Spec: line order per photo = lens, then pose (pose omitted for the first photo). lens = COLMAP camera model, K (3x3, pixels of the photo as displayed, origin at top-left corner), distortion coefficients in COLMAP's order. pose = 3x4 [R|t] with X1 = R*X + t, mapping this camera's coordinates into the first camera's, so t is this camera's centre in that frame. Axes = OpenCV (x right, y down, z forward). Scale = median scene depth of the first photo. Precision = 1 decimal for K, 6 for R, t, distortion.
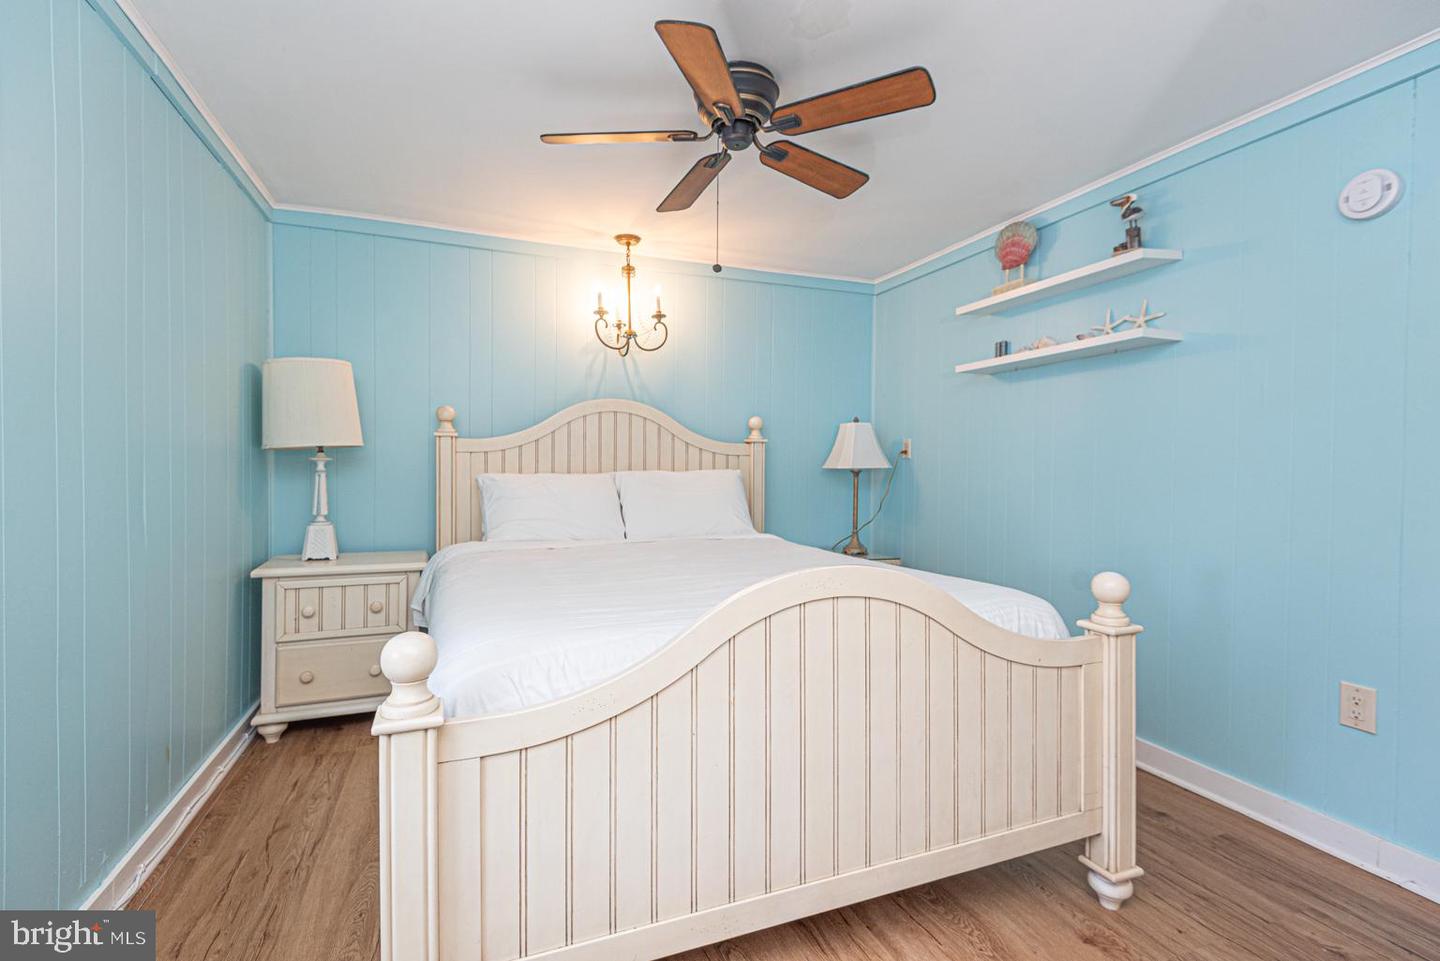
lens RADIAL K [[654.2, 0, 720.0], [0, 654.2, 480.5], [0, 0, 1]] dist [0.040879, -0.025541]
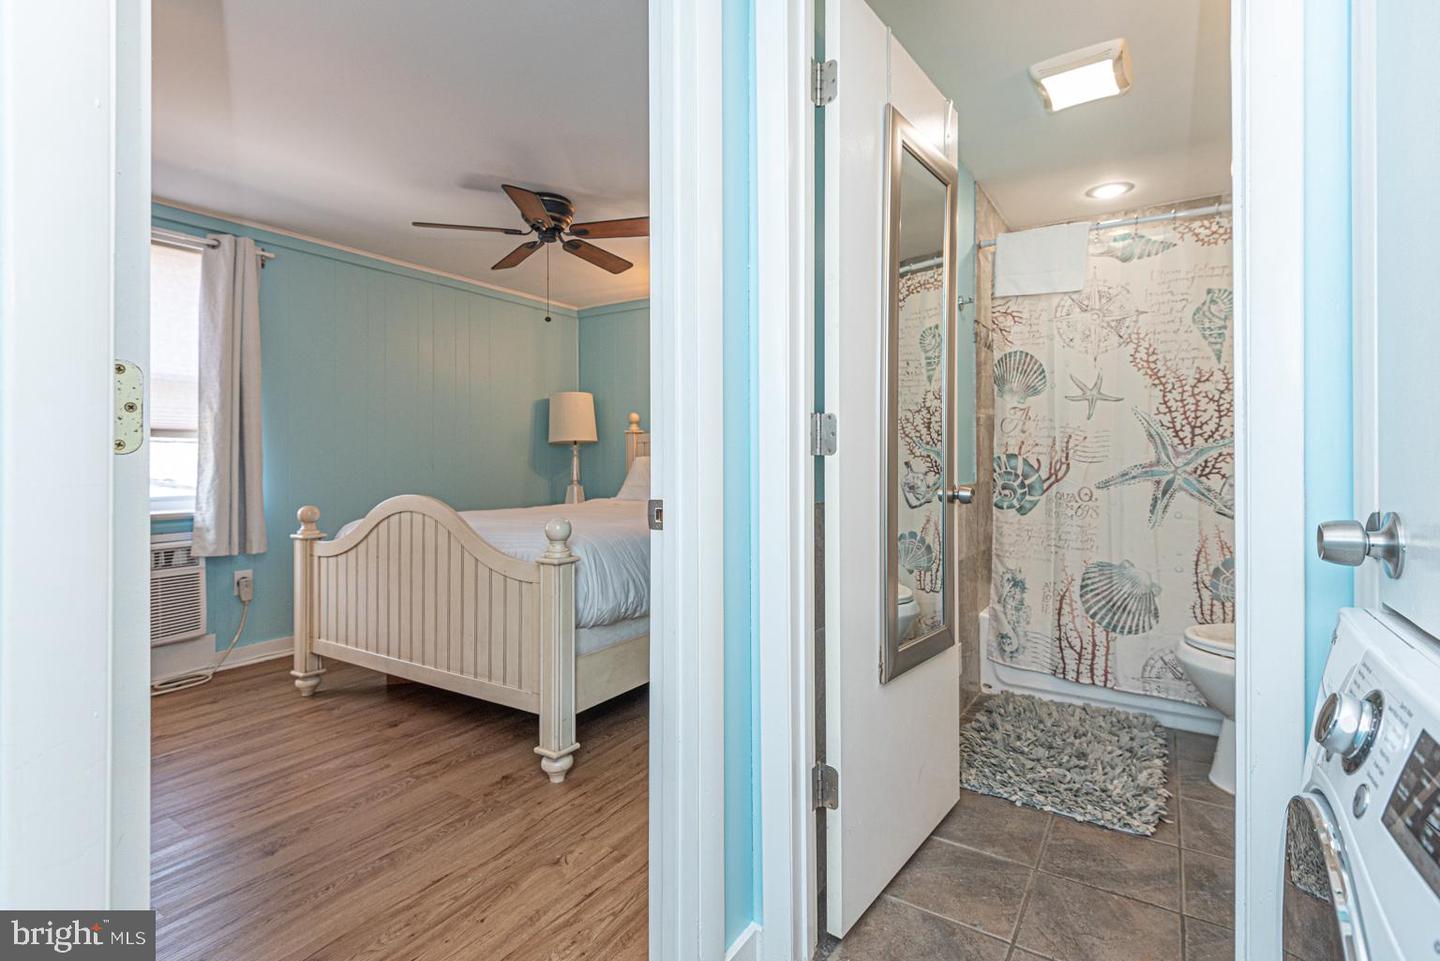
lens RADIAL K [[656.8, 0, 744.2], [0, 656.8, 459.6], [0, 0, 1]] dist [0.049733, -0.033234]
pose [[0.605700, -0.009406, -0.795638, 1.045905], [-0.012752, 0.999687, -0.021526, 0.028504], [0.795591, 0.023184, 0.605390, 0.286024]]
